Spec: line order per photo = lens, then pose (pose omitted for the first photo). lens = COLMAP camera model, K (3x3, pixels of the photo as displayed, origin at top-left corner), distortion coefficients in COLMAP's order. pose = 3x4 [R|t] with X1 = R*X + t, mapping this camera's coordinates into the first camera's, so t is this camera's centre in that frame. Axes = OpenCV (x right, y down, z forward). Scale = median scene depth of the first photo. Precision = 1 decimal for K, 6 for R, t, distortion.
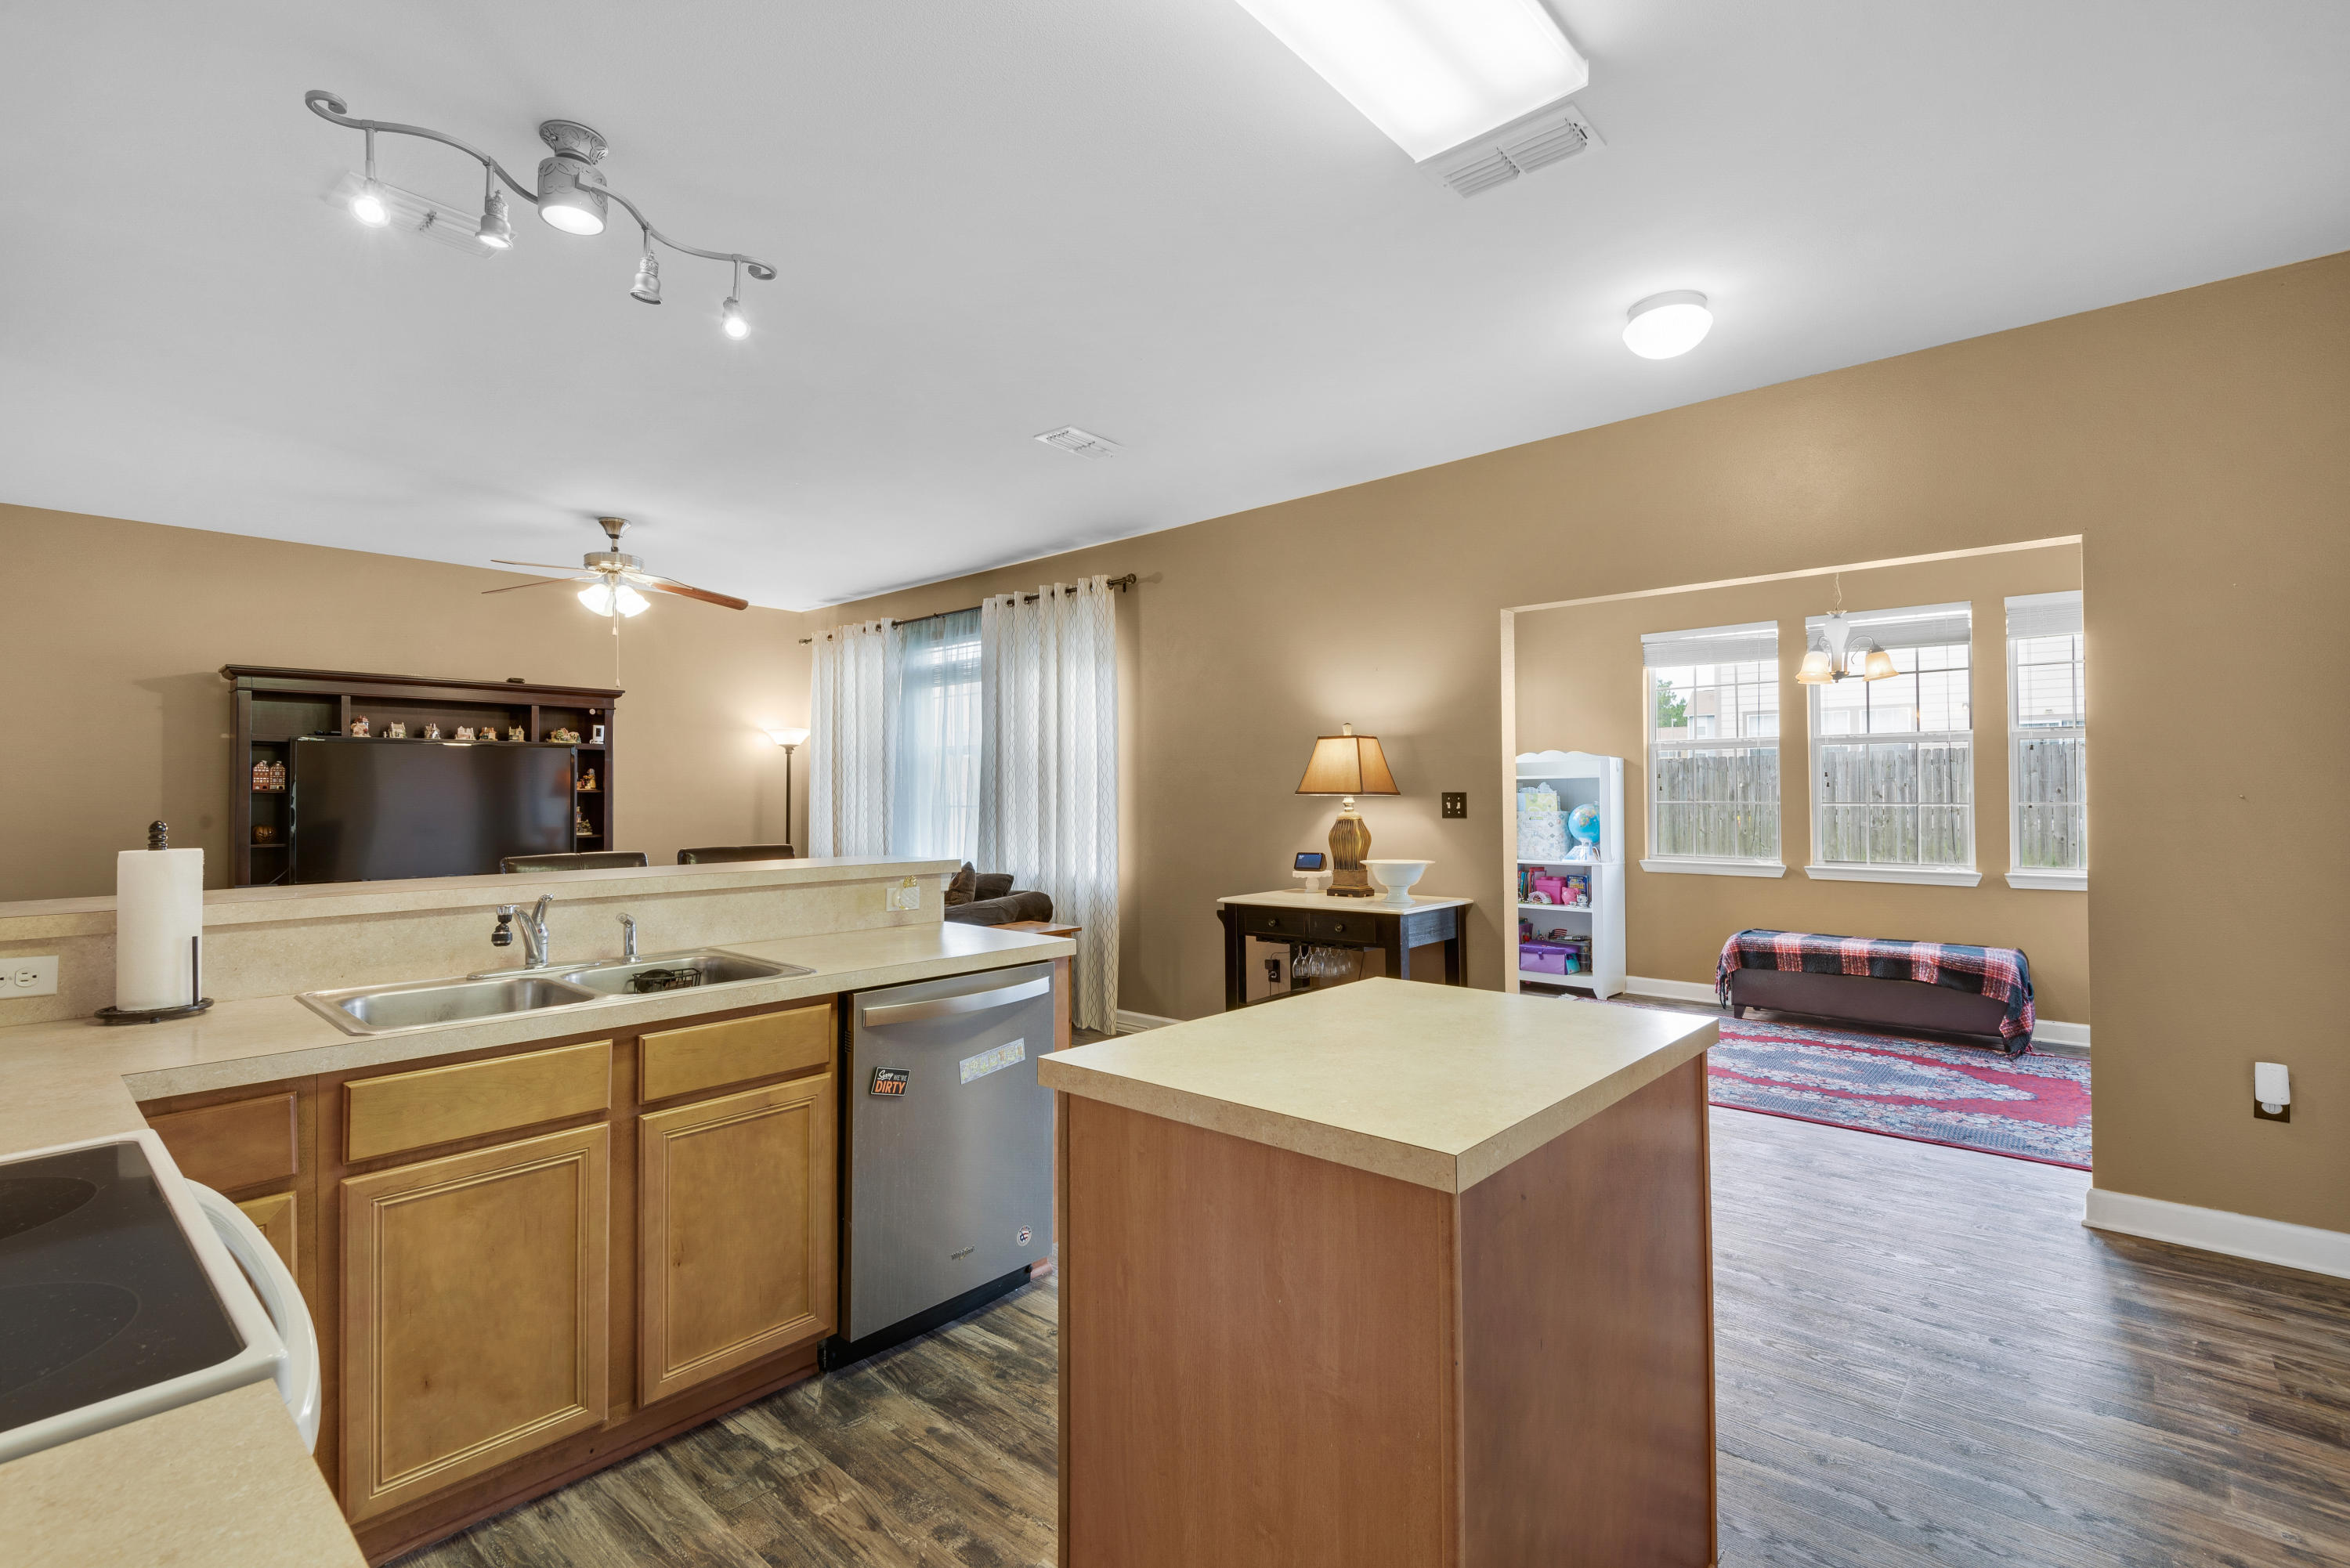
lens RADIAL K [[1062.3, 0, 1166.9], [0, 1062.3, 772.2], [0, 0, 1]] dist [0.015480, -0.009699]
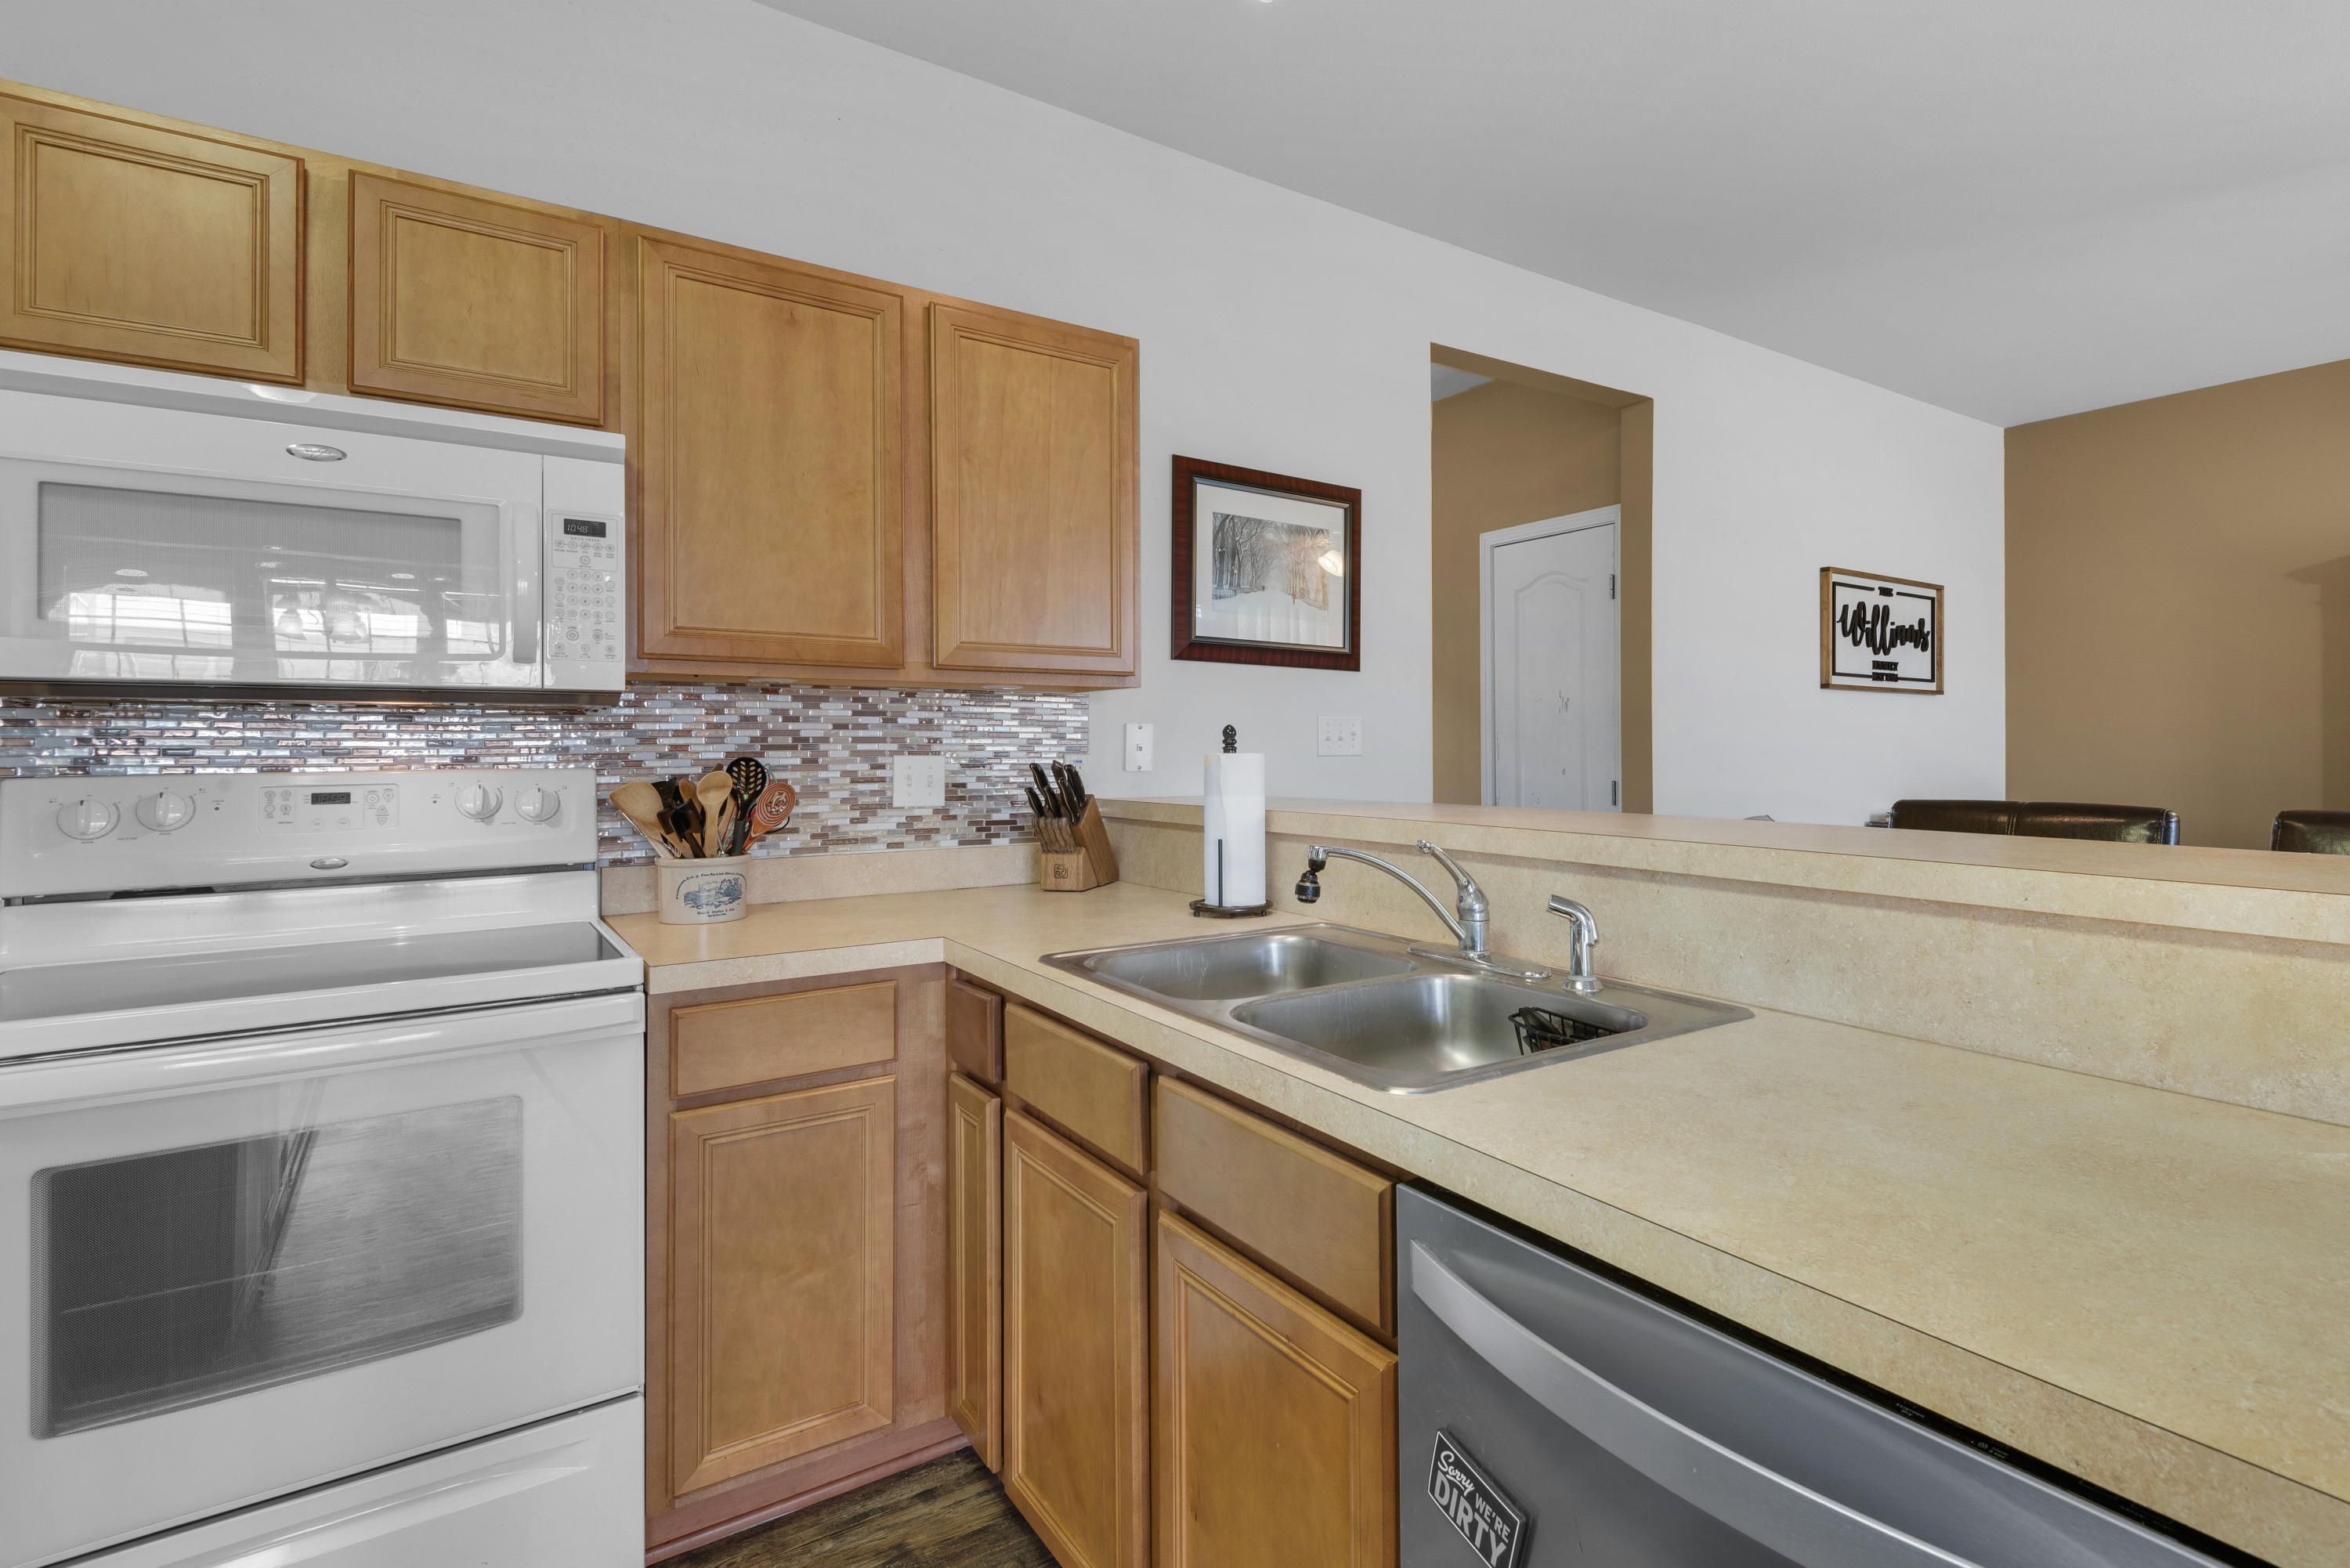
lens RADIAL K [[1147.1, 0, 1259.2], [0, 1147.1, 739.0], [0, 0, 1]] dist [0.020744, -0.008075]
pose [[-0.236092, 0.000030, -0.971731, 0.050735], [0.025271, 0.999662, -0.006109, 0.026956], [0.971402, -0.025999, -0.236013, 0.517809]]
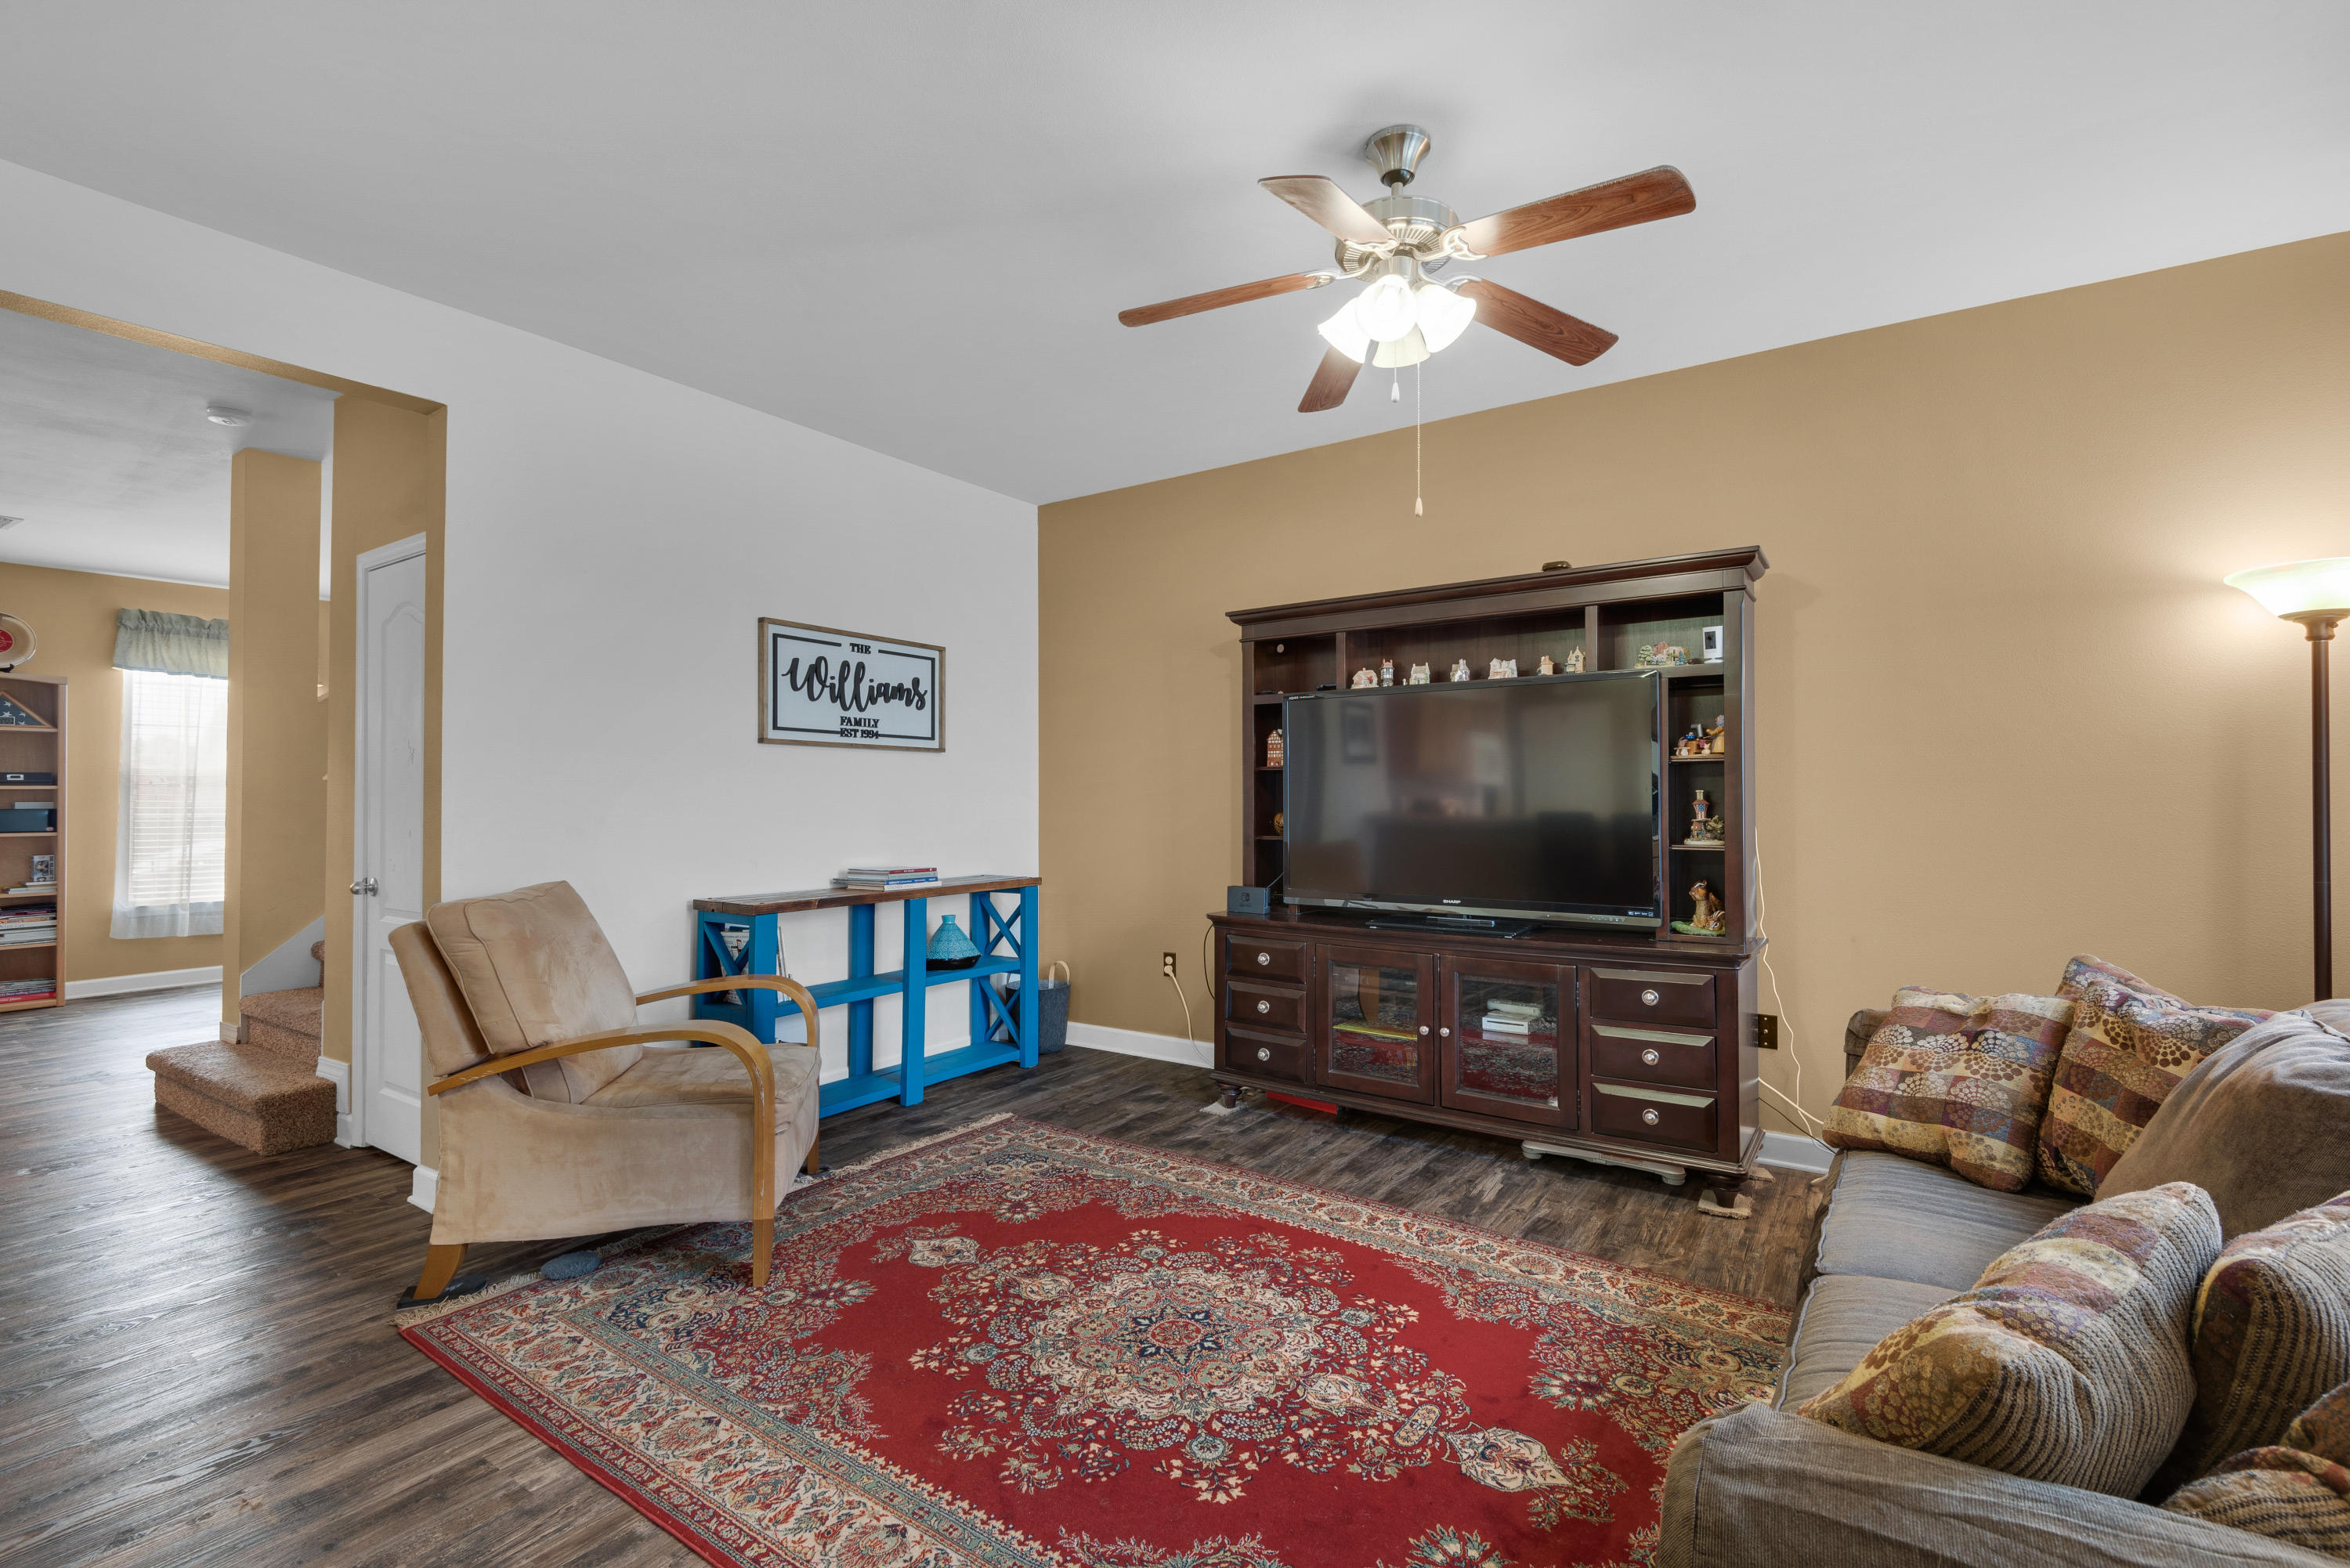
lens RADIAL K [[1062.3, 0, 1146.6], [0, 1062.3, 788.3], [0, 0, 1]] dist [0.015480, -0.009699]
pose [[0.110538, -0.007865, -0.993841, -0.100633], [0.021895, 0.999745, -0.005476, 0.040208], [0.993631, -0.021155, 0.110682, 0.969341]]
